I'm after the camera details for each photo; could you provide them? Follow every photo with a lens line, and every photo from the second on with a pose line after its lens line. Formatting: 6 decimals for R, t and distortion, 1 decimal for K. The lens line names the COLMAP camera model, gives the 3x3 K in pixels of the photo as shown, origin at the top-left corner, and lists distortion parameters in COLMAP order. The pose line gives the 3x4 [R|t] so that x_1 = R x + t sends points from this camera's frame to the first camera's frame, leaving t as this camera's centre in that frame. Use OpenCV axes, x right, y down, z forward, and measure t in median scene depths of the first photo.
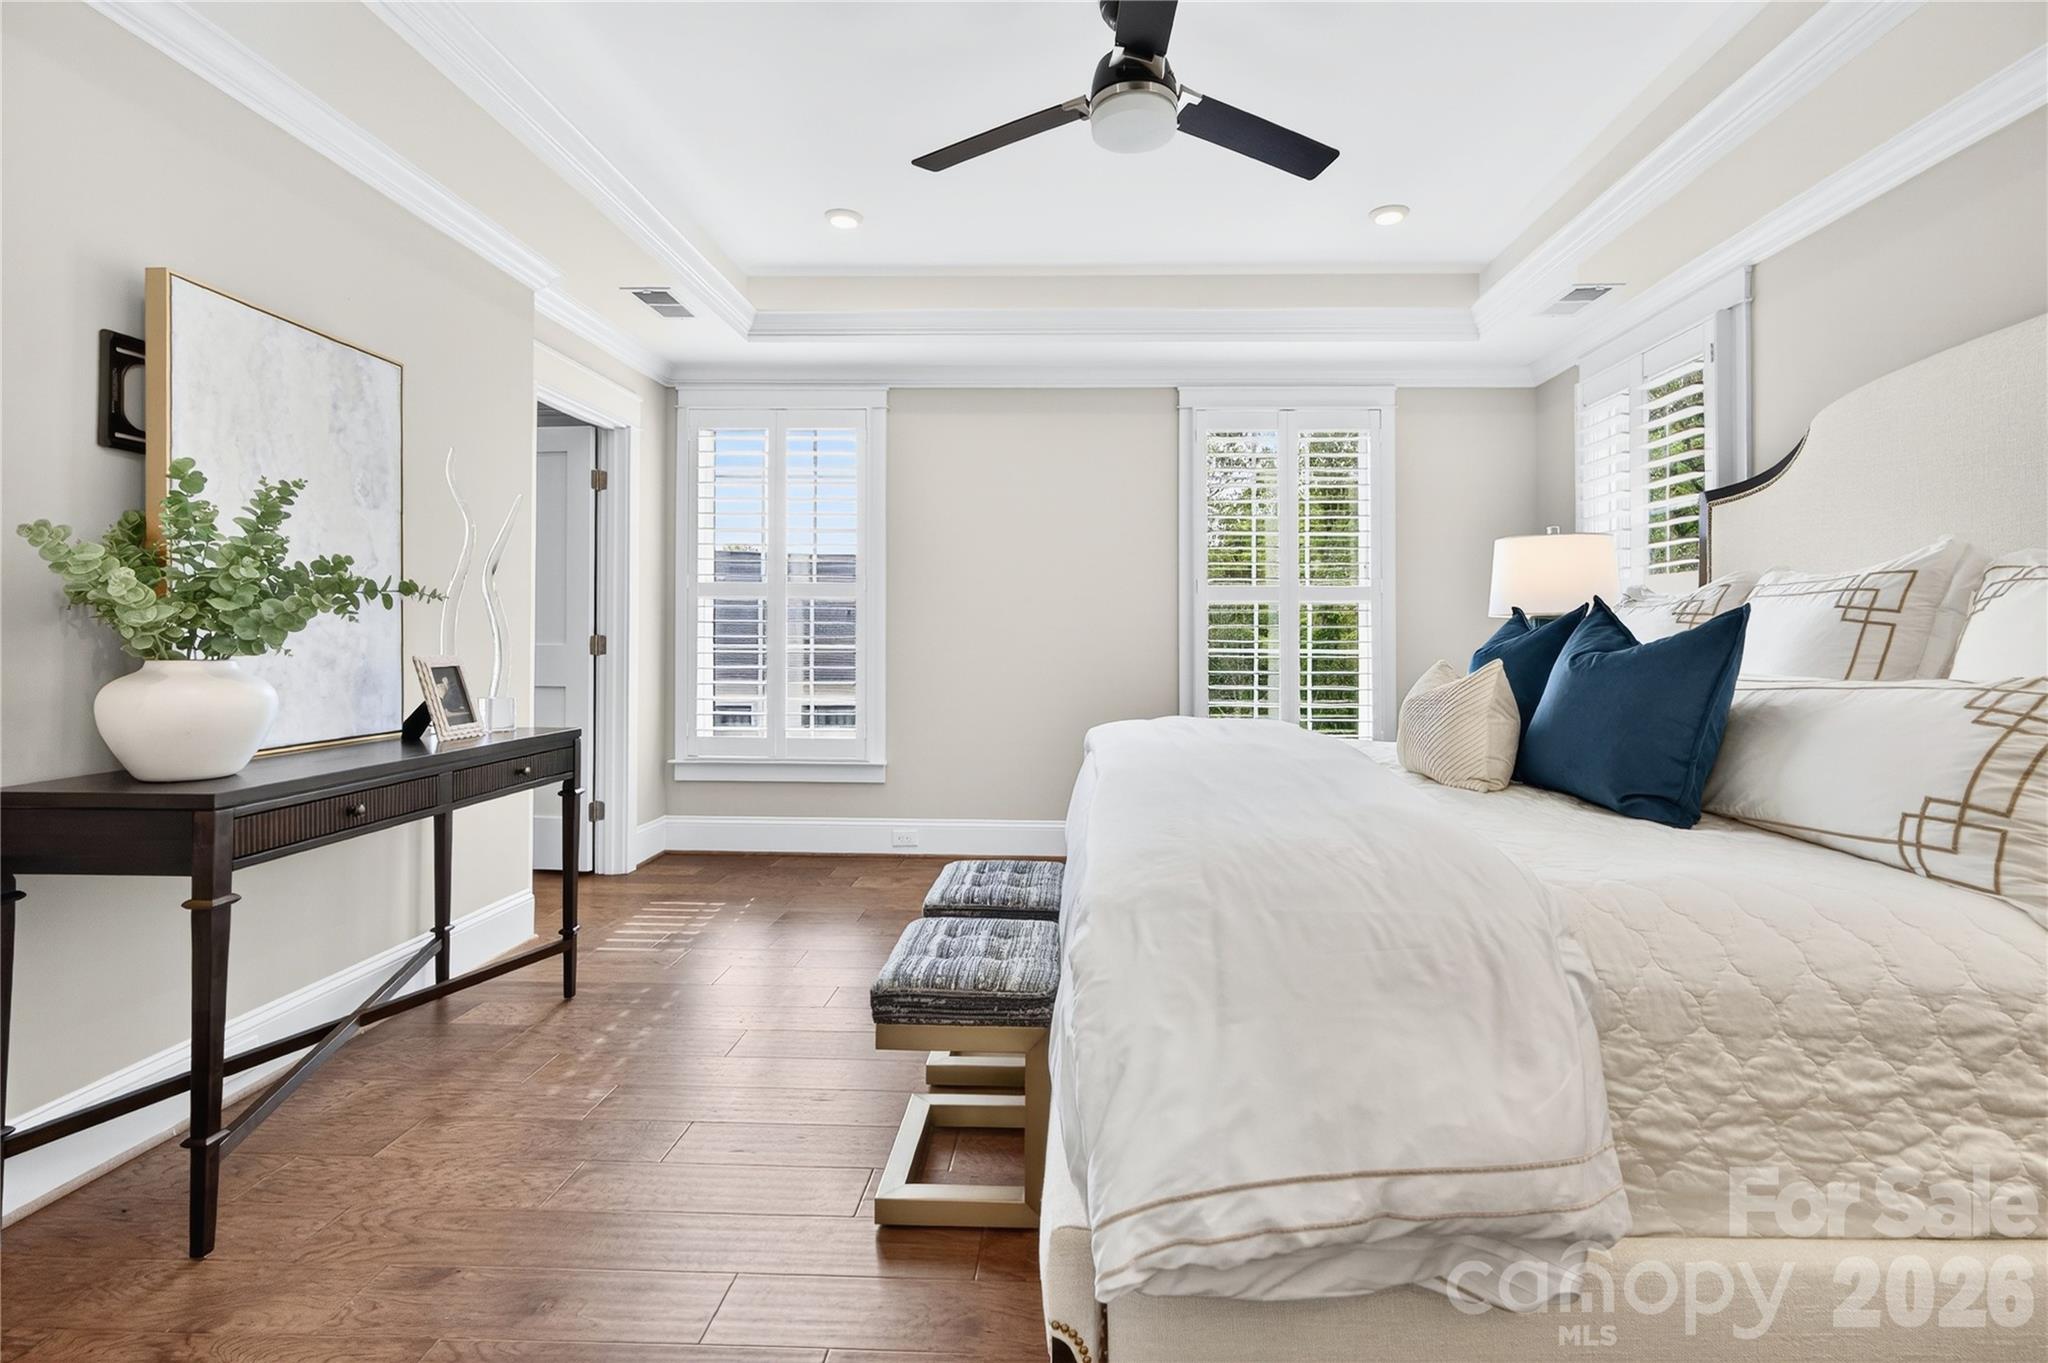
lens RADIAL K [[934.2, 0, 1055.8], [0, 934.2, 636.4], [0, 0, 1]] dist [-0.003610, -0.000250]
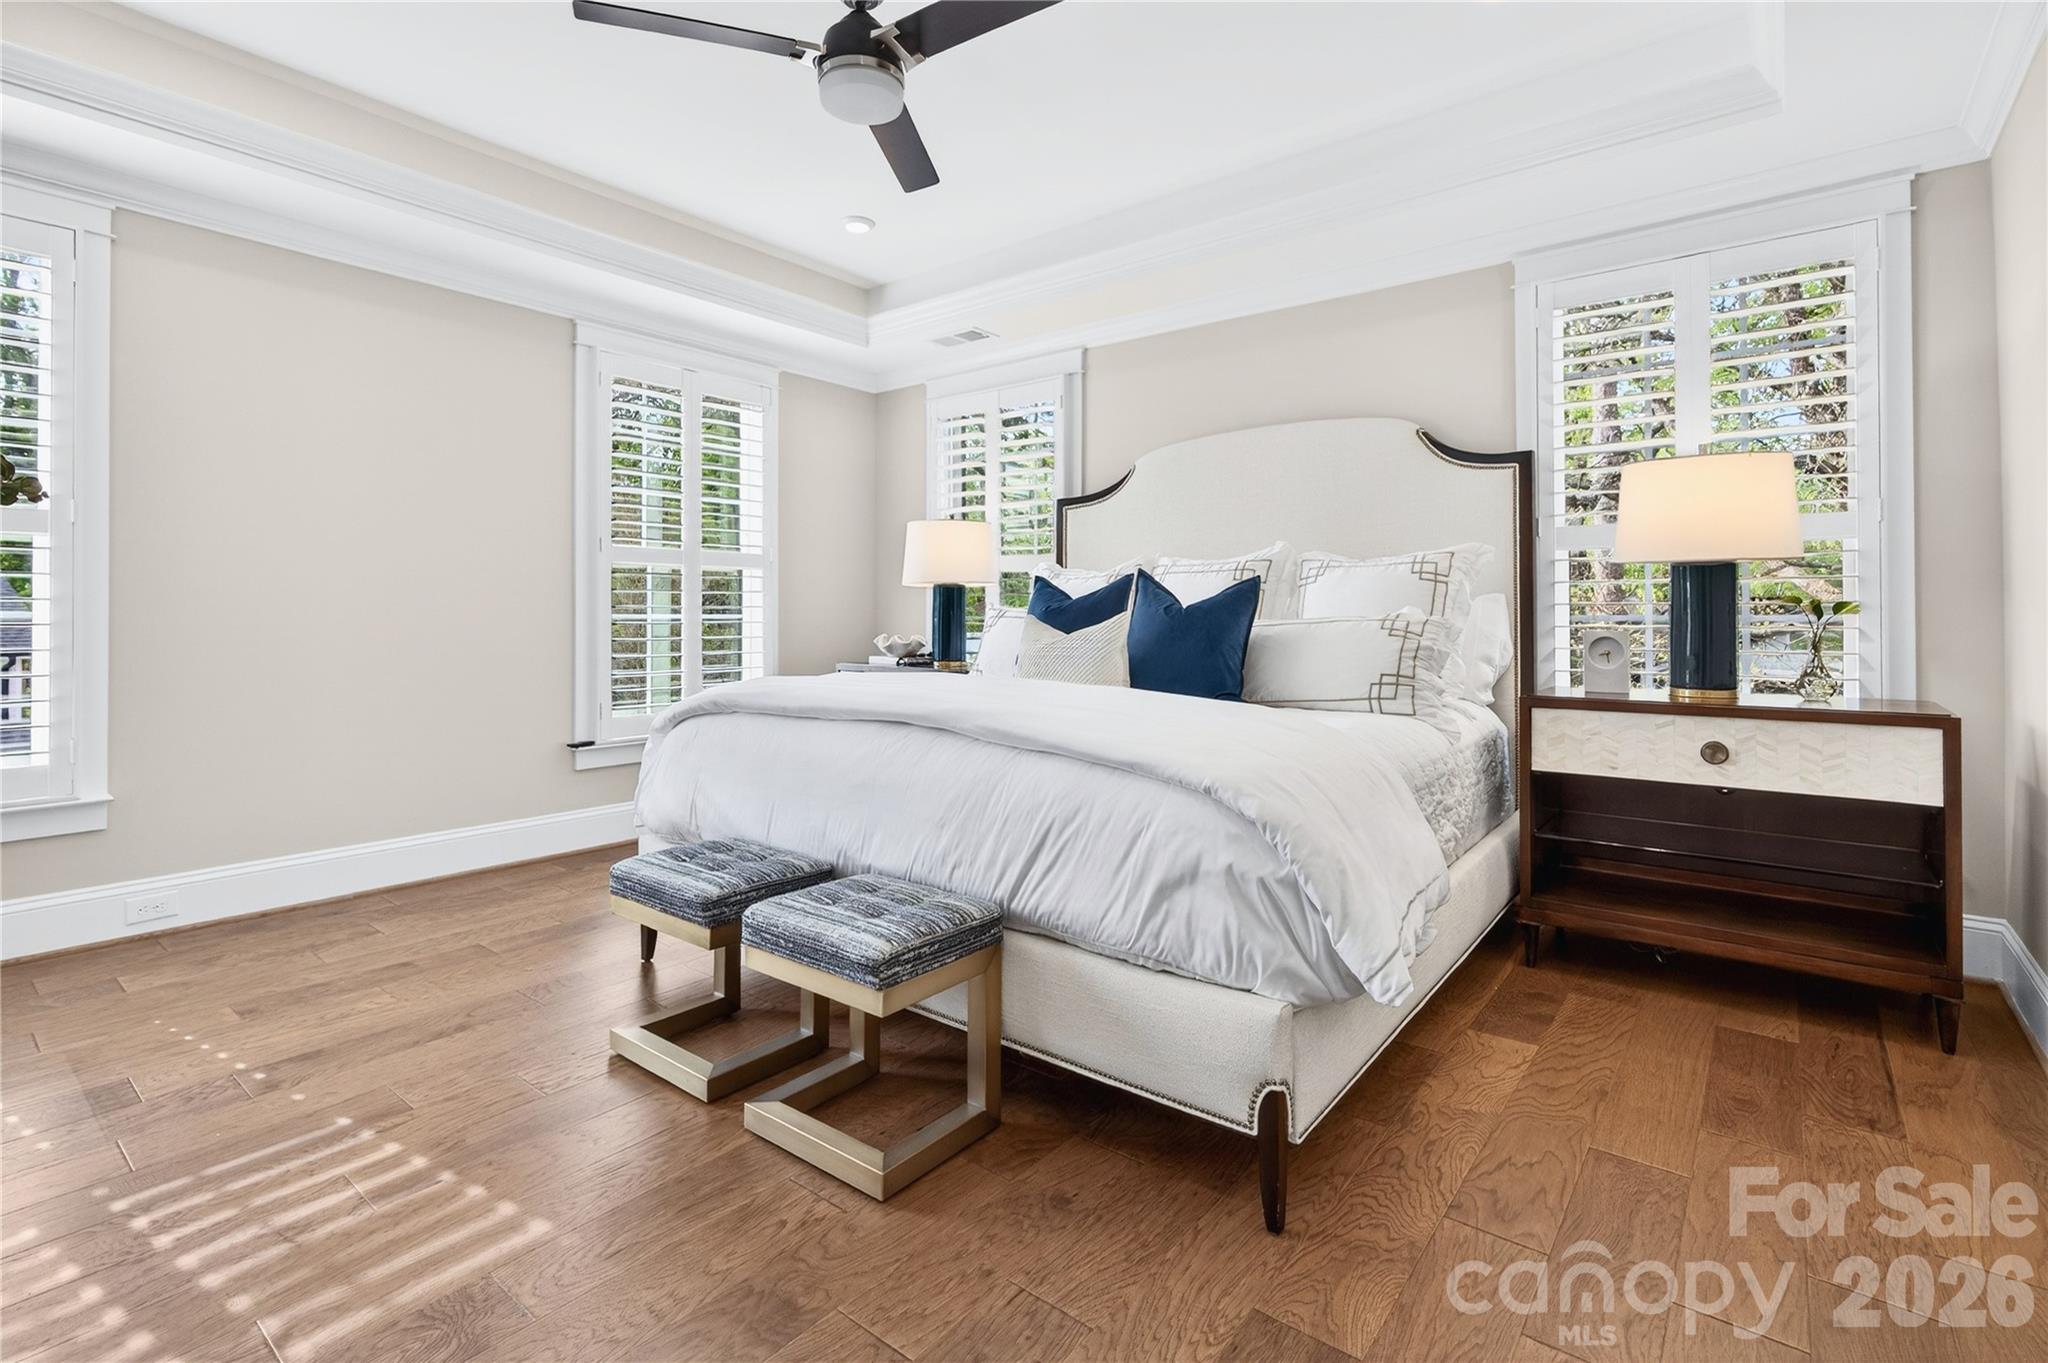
lens RADIAL K [[934.2, 0, 1053.3], [0, 934.2, 618.7], [0, 0, 1]] dist [-0.003610, -0.000250]
pose [[0.592422, -0.008633, 0.805582, -0.419786], [0.002358, 0.999957, 0.008982, 0.013276], [-0.805624, -0.003422, 0.592417, 0.146048]]
